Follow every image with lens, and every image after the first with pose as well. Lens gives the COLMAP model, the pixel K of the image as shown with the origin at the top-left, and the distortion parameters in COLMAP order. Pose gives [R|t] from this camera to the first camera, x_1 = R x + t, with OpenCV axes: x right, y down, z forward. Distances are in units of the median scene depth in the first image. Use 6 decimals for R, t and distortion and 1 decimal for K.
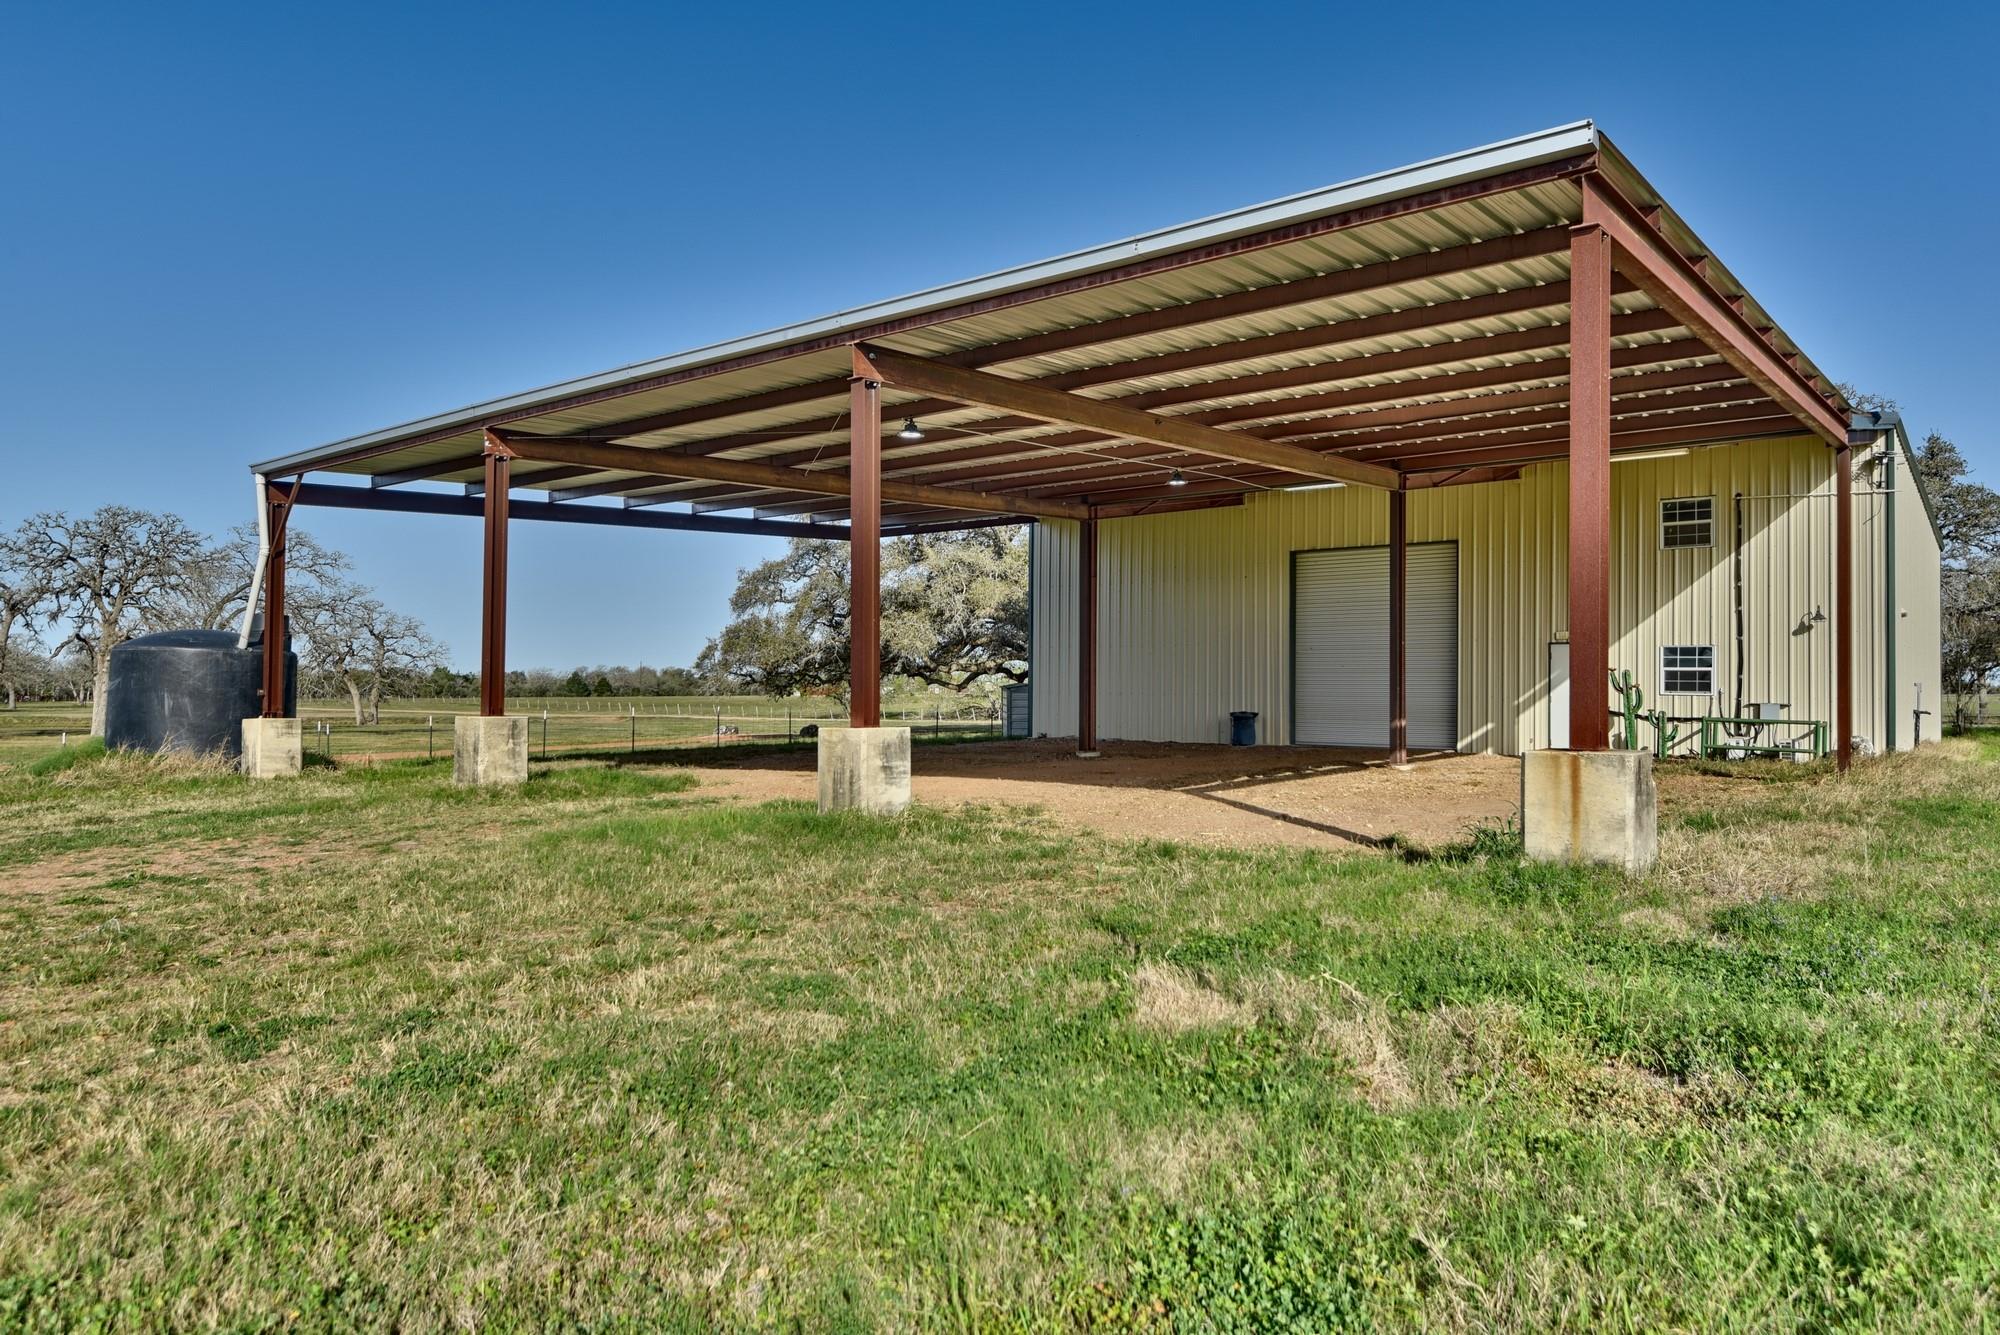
lens RADIAL K [[1317.5, 0, 999.8], [0, 1317.5, 671.5], [0, 0, 1]] dist [0.009202, 0.000384]
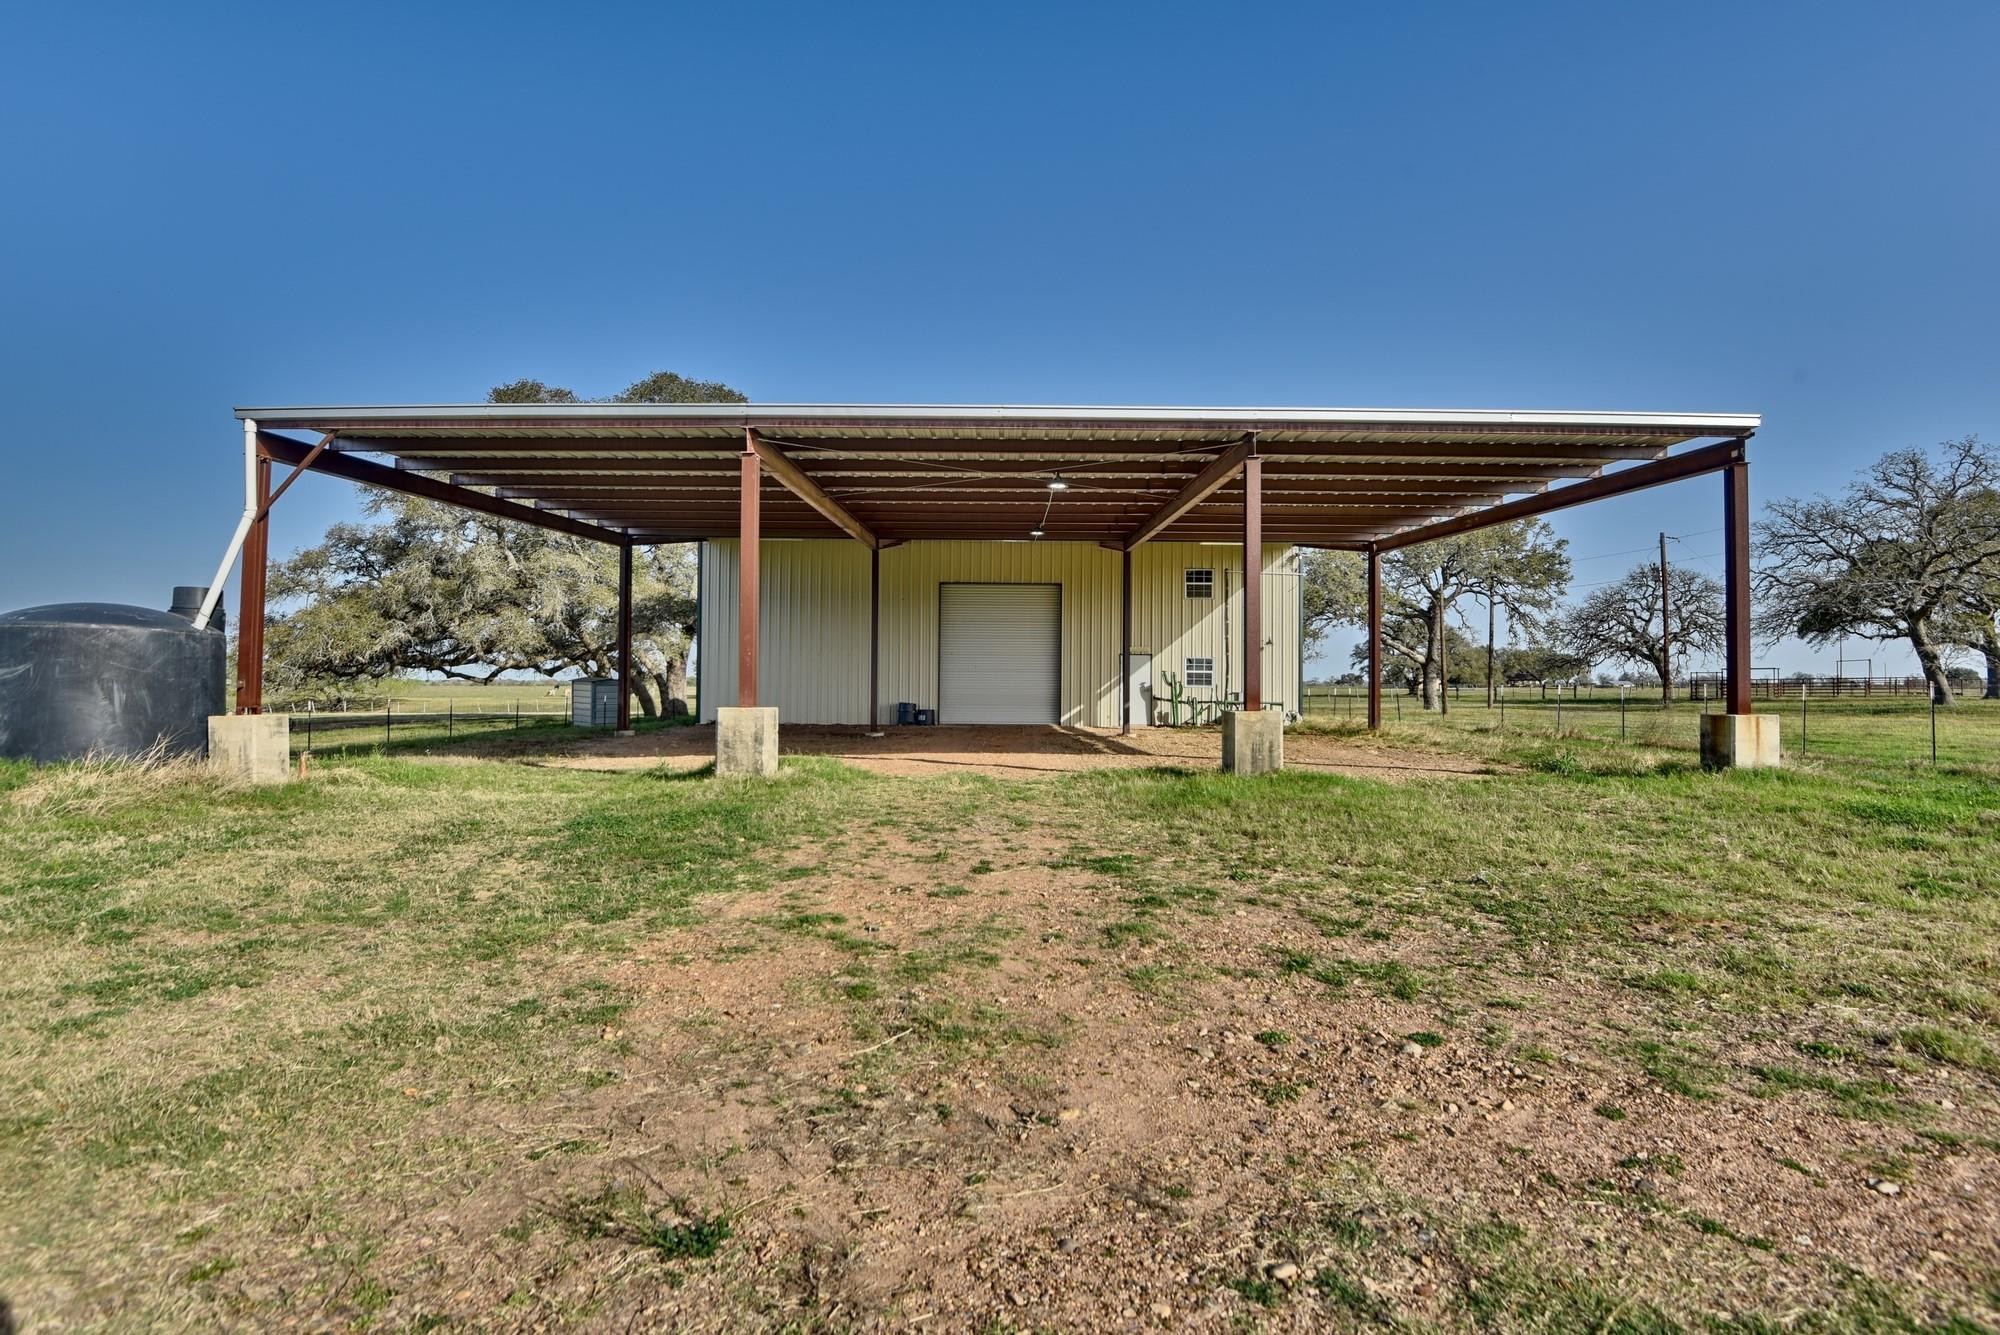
lens RADIAL K [[1027.2, 0, 1008.6], [0, 1027.2, 670.9], [0, 0, 1]] dist [-0.012953, -0.000062]
pose [[0.770218, 0.010537, 0.637694, -0.486311], [-0.011788, 0.999928, -0.002285, 0.002981], [-0.637672, -0.005757, 0.770287, 0.163920]]
